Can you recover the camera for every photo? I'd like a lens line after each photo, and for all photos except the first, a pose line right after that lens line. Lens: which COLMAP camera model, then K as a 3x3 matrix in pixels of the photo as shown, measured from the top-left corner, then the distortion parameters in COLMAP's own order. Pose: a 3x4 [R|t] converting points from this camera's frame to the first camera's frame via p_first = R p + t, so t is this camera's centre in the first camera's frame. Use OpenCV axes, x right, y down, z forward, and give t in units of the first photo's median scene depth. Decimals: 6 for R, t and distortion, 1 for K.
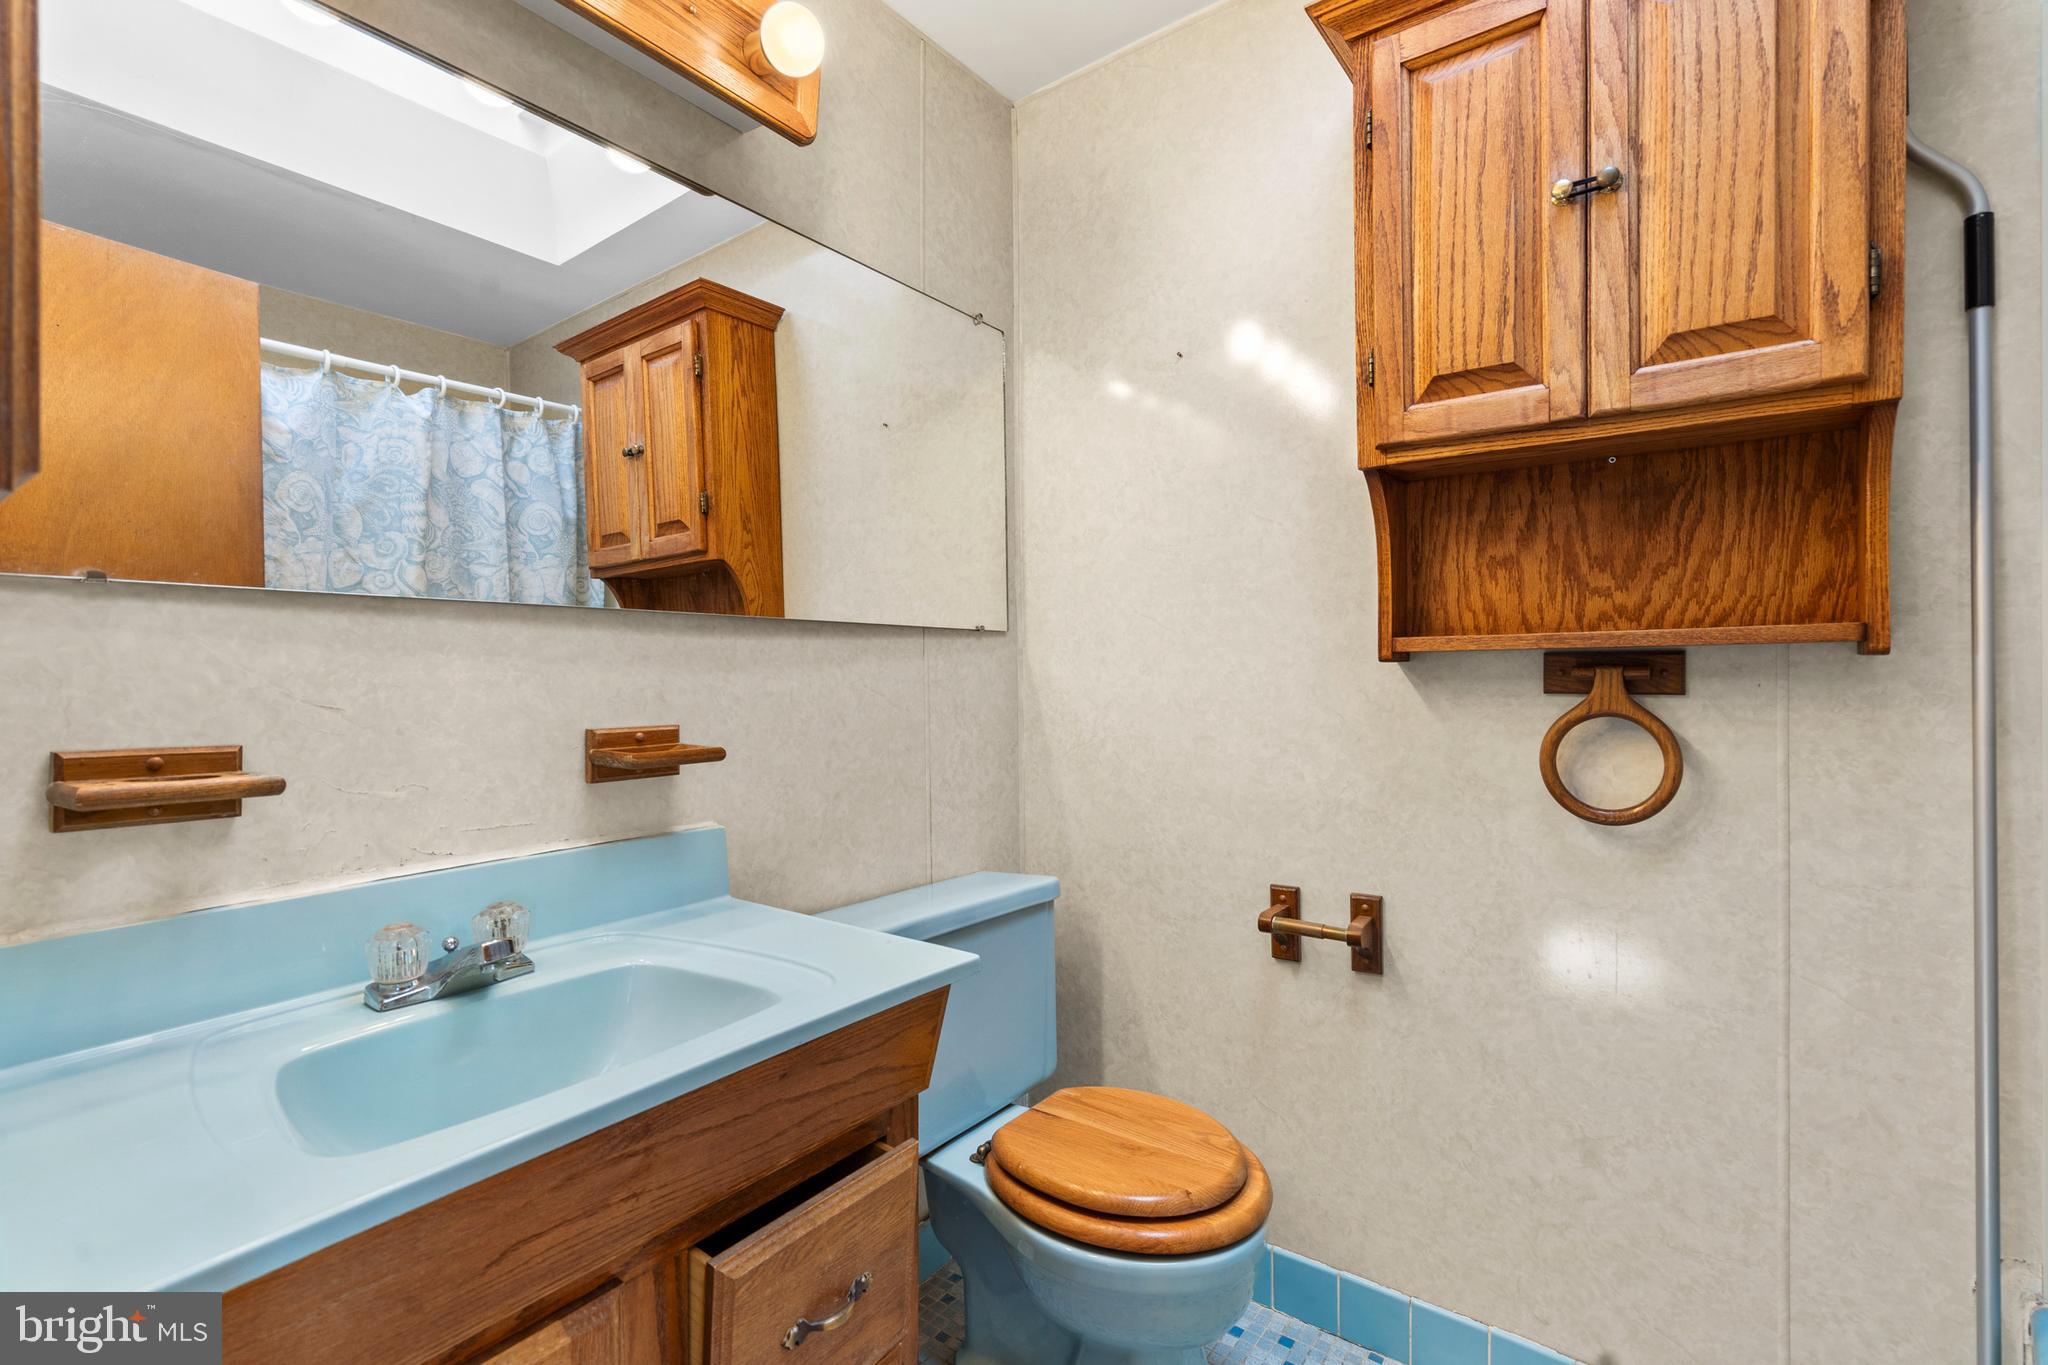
lens RADIAL K [[913.2, 0, 1026.1], [0, 913.2, 685.8], [0, 0, 1]] dist [-0.001719, -0.000158]
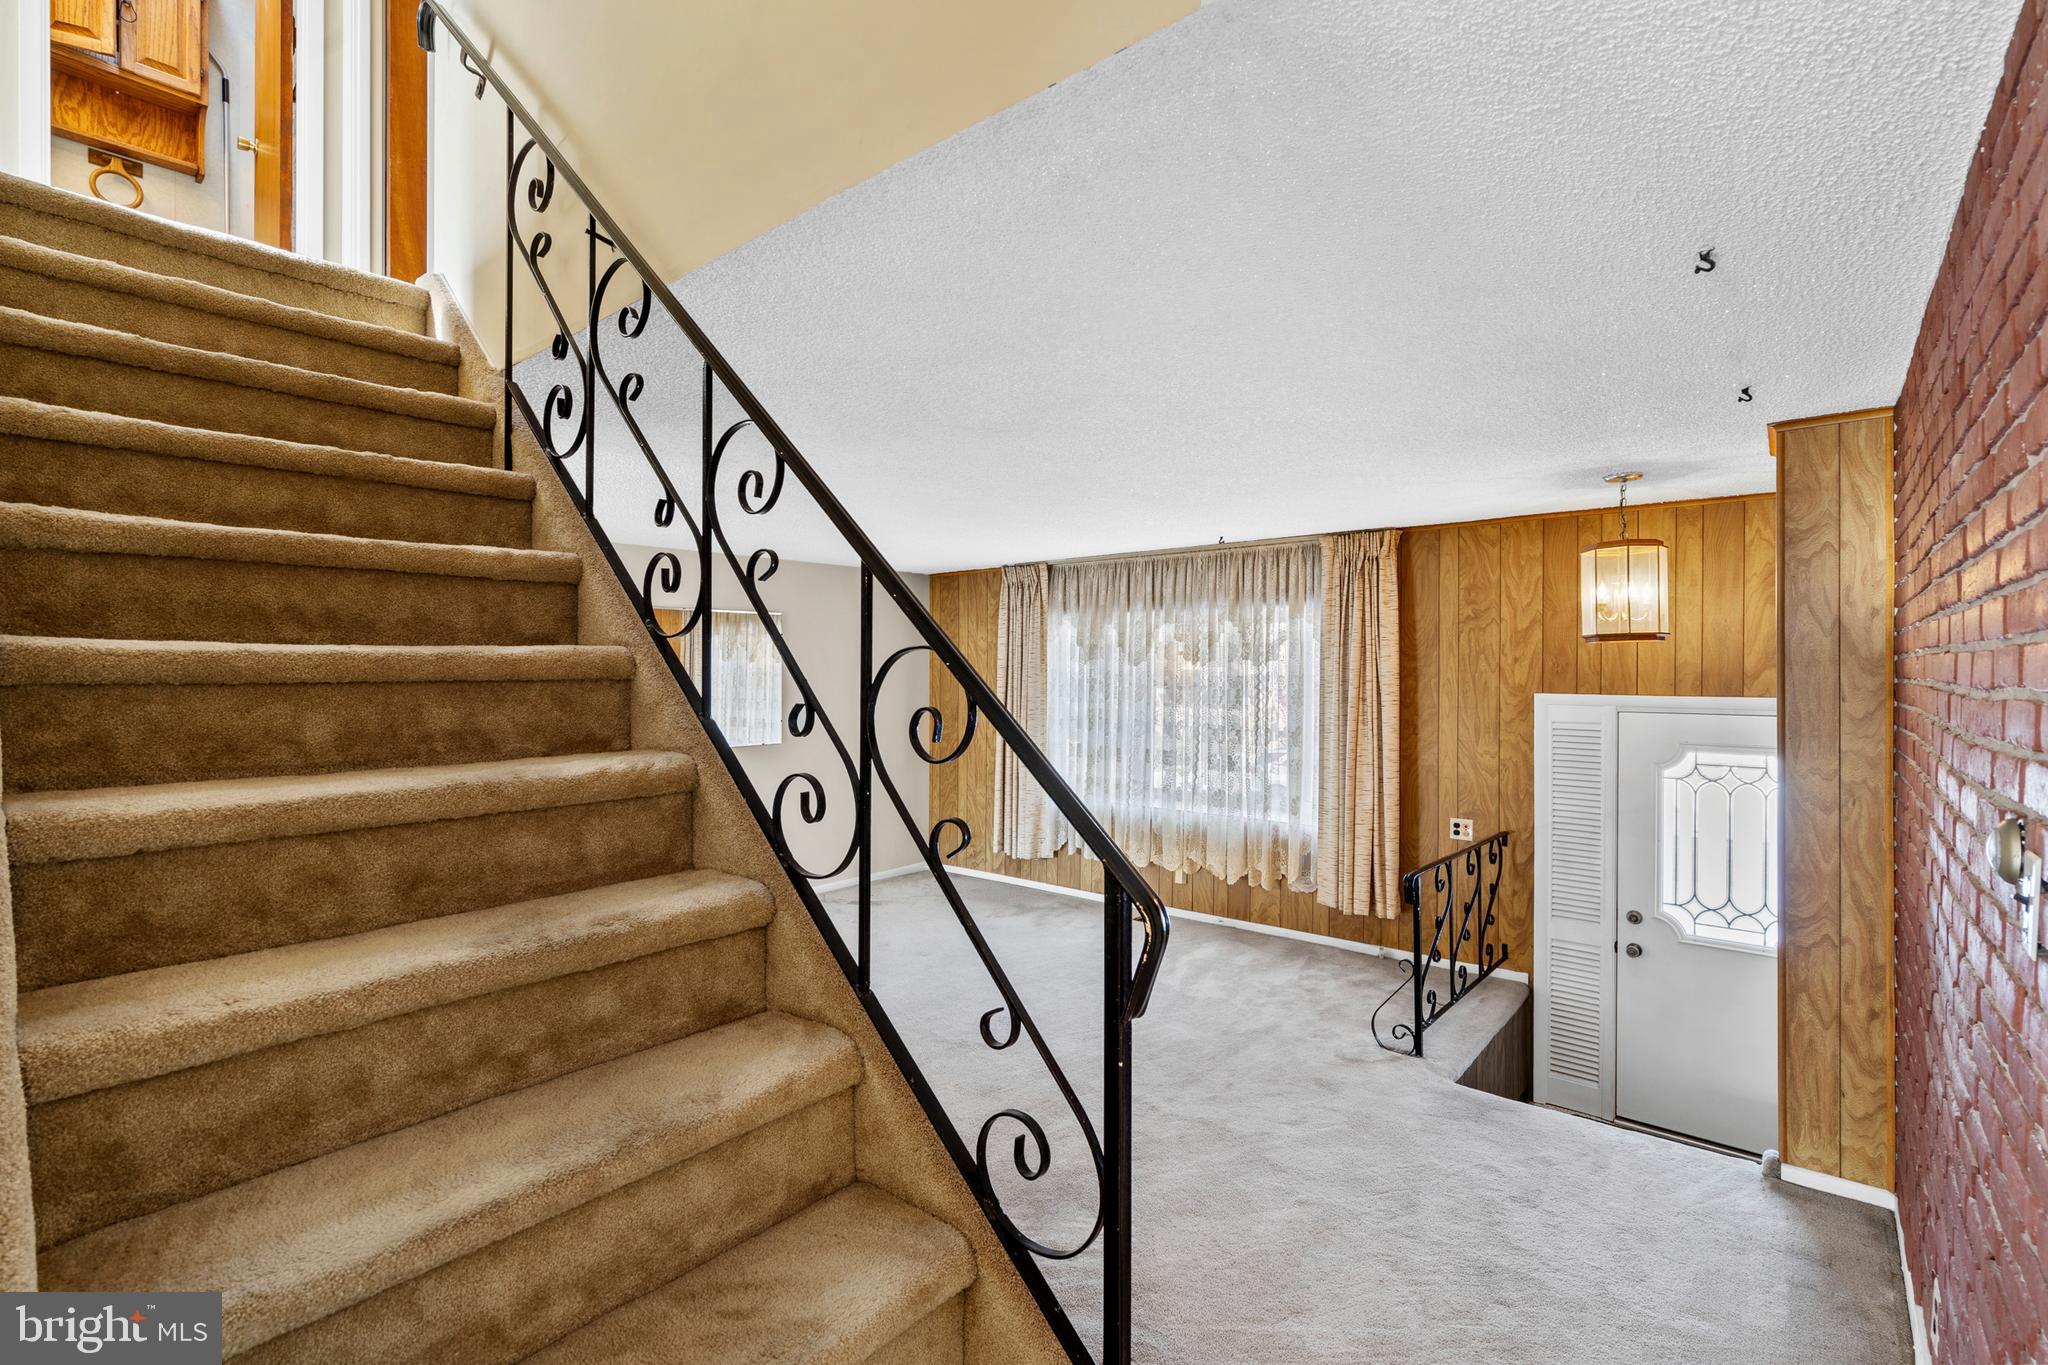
lens RADIAL K [[932.4, 0, 1015.2], [0, 932.4, 669.1], [0, 0, 1]] dist [-0.000712, -0.000416]
pose [[0.068810, 0.003905, 0.997622, -2.413381], [0.012581, 0.999909, -0.004782, 1.858941], [-0.997550, 0.012881, 0.068755, -2.346647]]
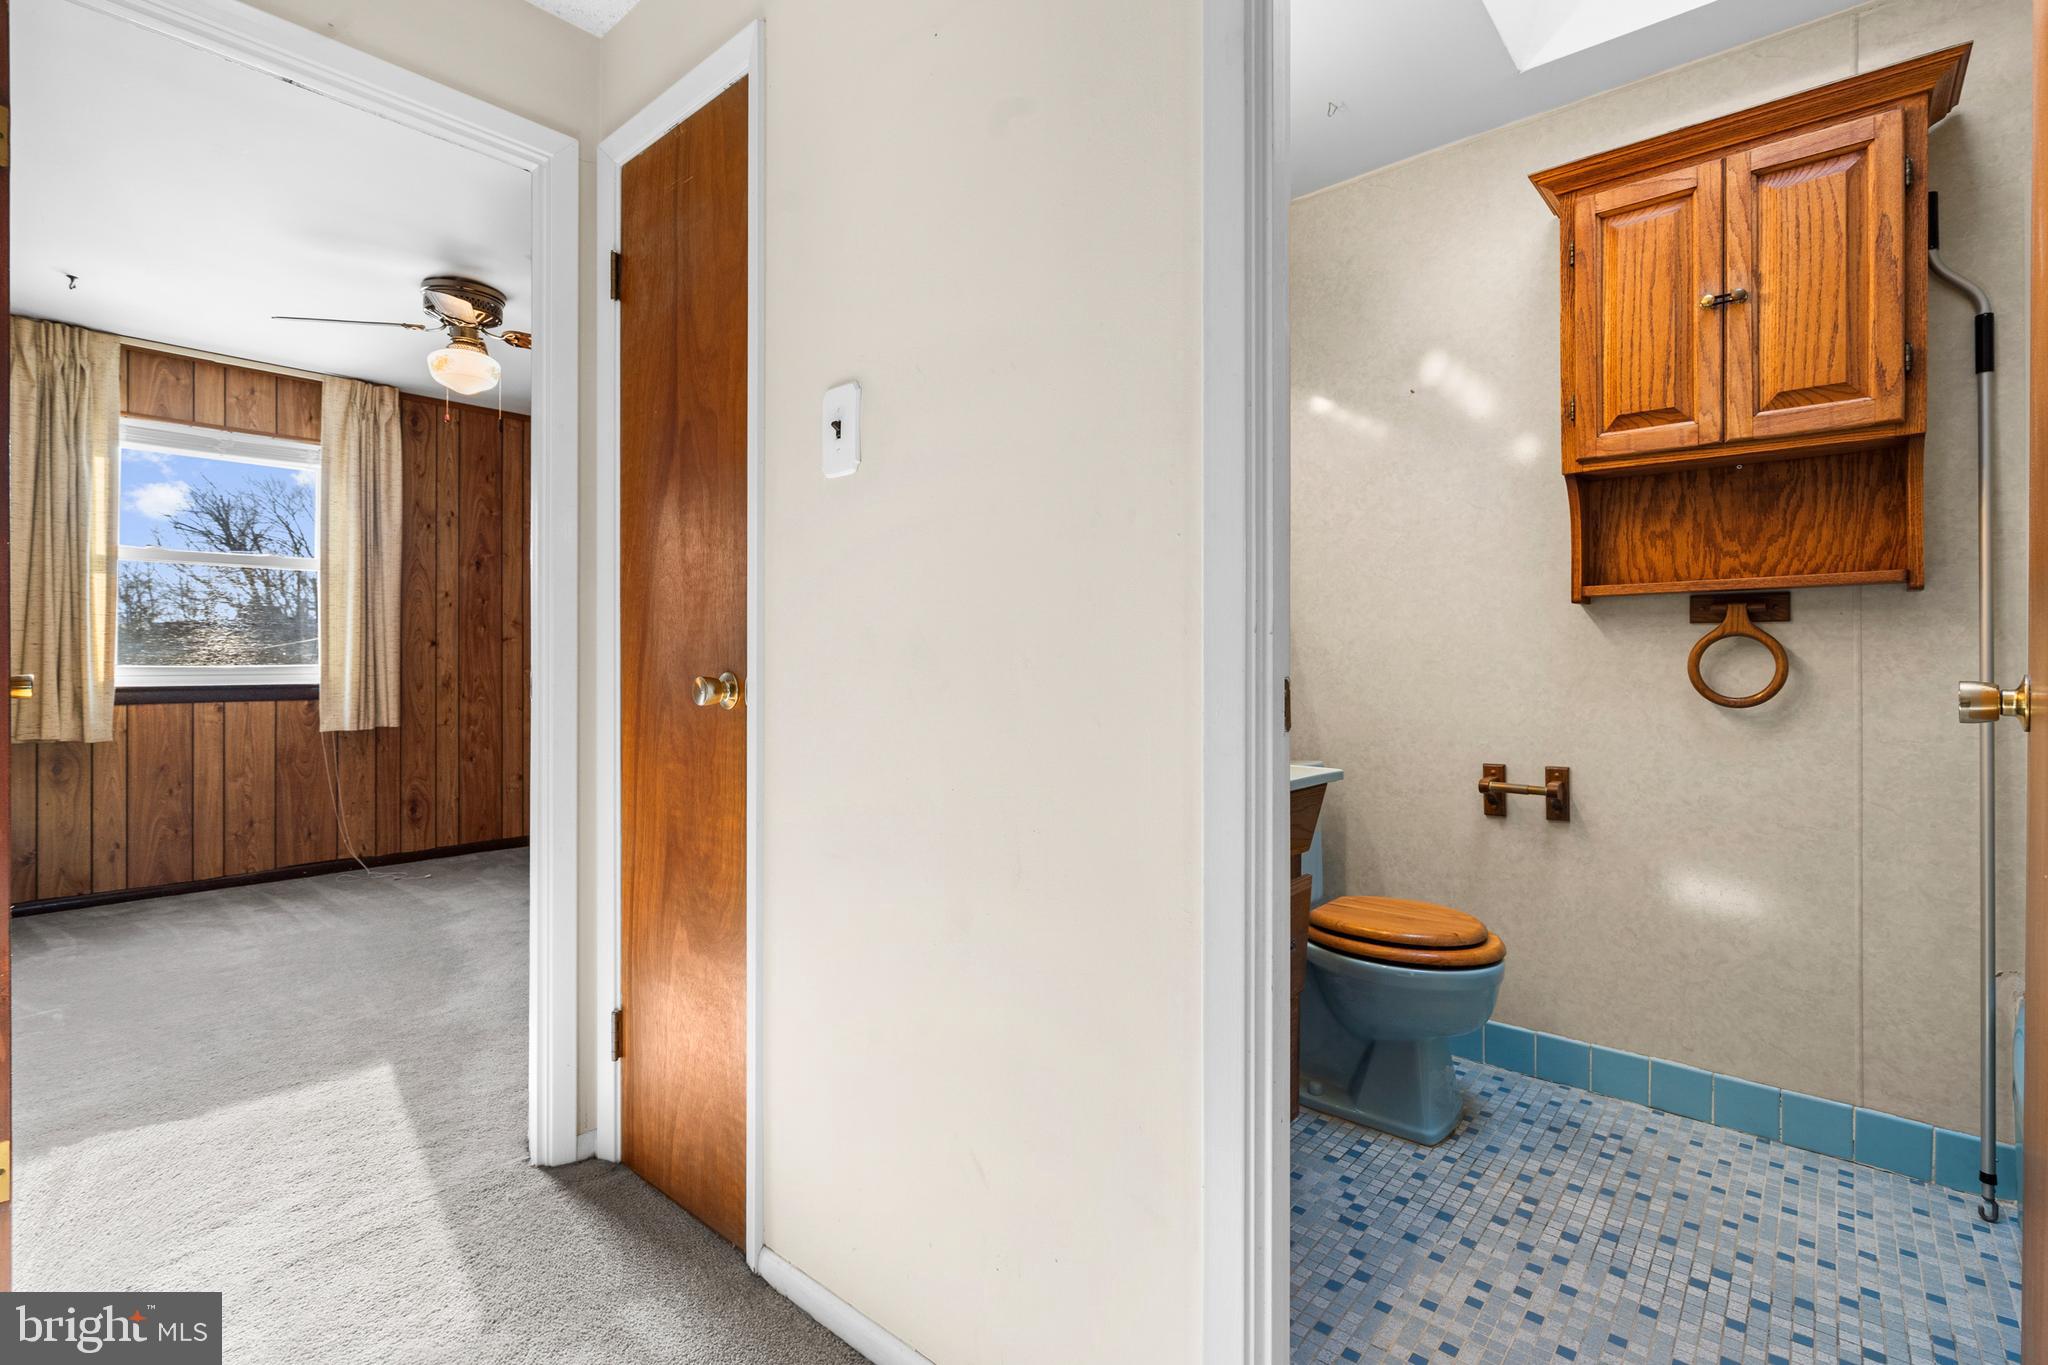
lens RADIAL K [[932.4, 0, 1015.2], [0, 932.4, 669.1], [0, 0, 1]] dist [-0.000712, -0.000416]
pose [[0.996952, 0.004619, -0.077877, -0.460598], [-0.005150, 0.999965, -0.006610, 0.111027], [0.077844, 0.006991, 0.996941, -0.672153]]
